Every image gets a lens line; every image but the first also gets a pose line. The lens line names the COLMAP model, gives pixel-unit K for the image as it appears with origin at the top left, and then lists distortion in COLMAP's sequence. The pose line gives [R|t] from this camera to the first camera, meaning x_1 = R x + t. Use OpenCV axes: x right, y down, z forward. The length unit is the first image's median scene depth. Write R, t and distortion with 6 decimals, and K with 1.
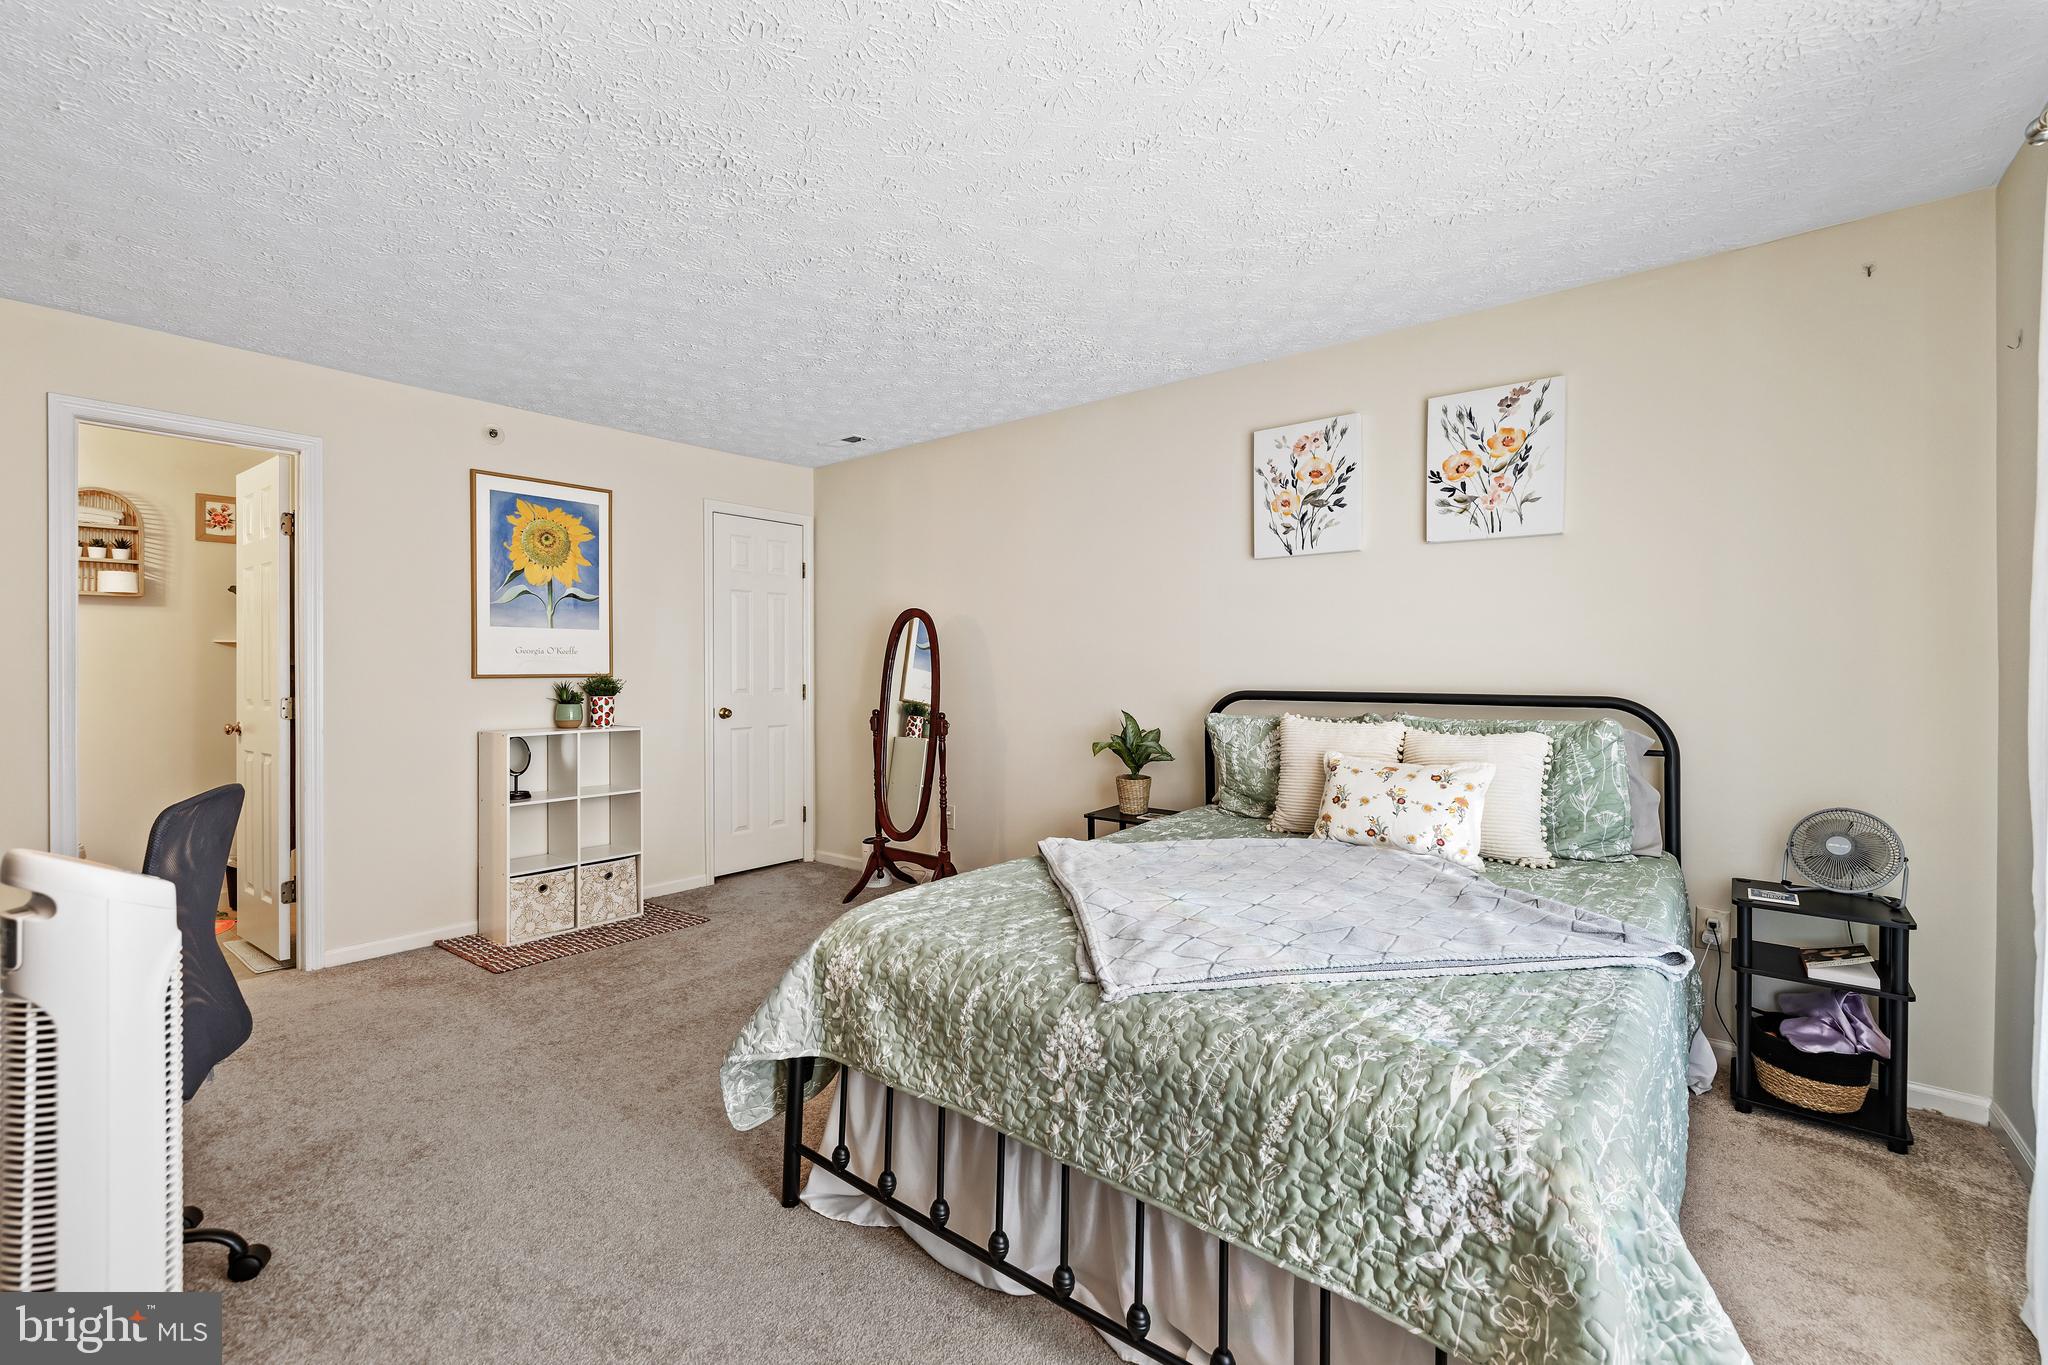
lens RADIAL K [[850.9, 0, 1018.8], [0, 850.9, 676.8], [0, 0, 1]] dist [0.000413, 0.000000]
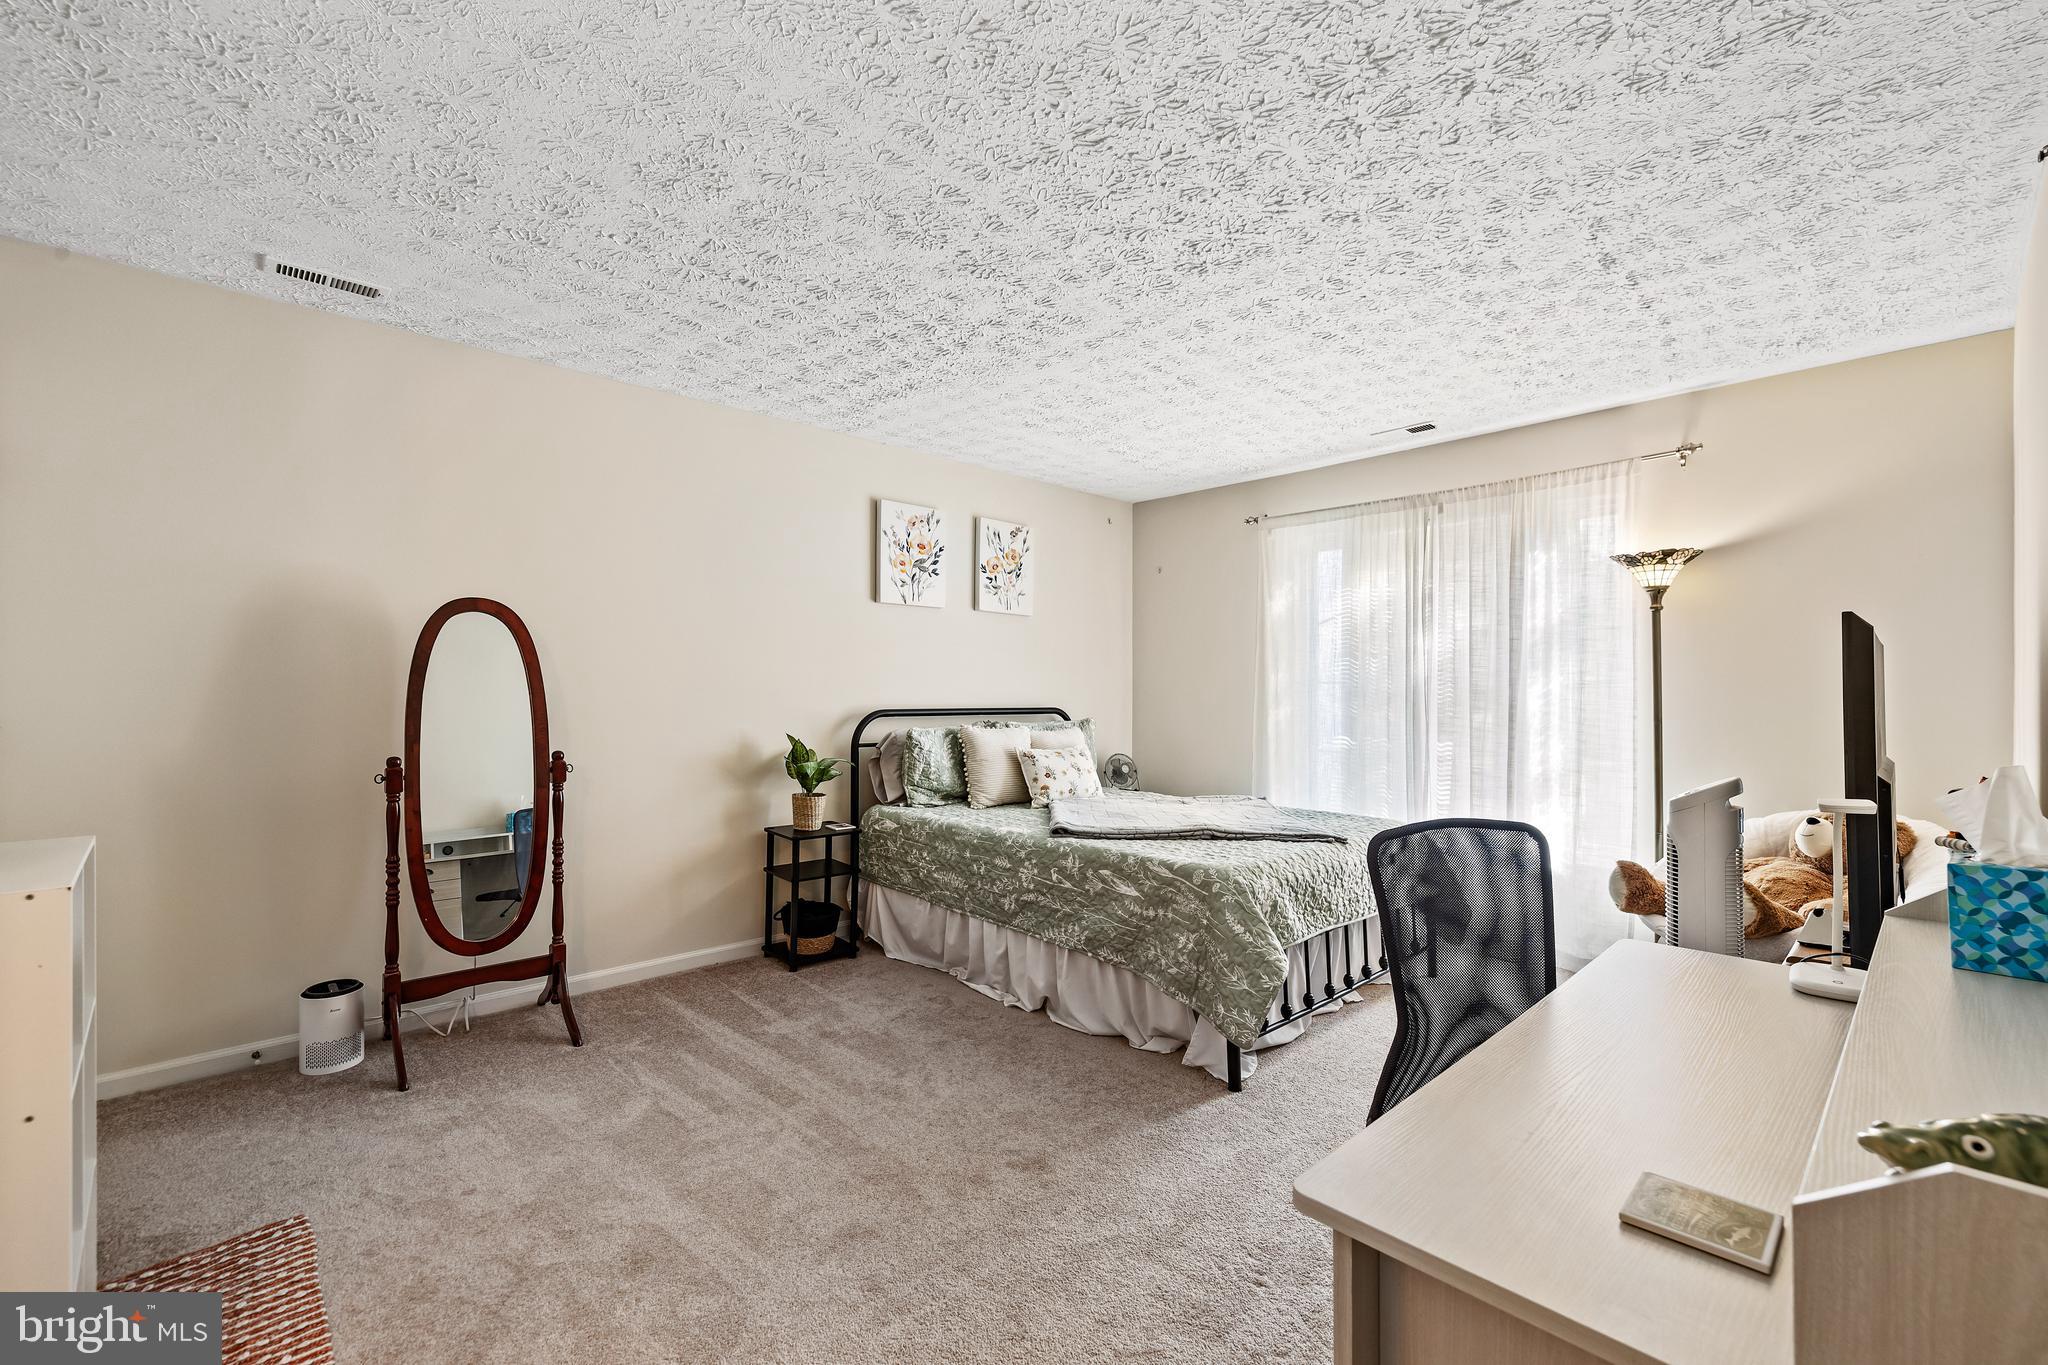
lens RADIAL K [[850.9, 0, 1020.9], [0, 850.9, 688.6], [0, 0, 1]] dist [0.000413, 0.000000]
pose [[0.145905, 0.008611, 0.989261, -0.964264], [0.007832, 0.999921, -0.009859, -0.000450], [-0.989268, 0.009186, 0.145826, 0.661289]]
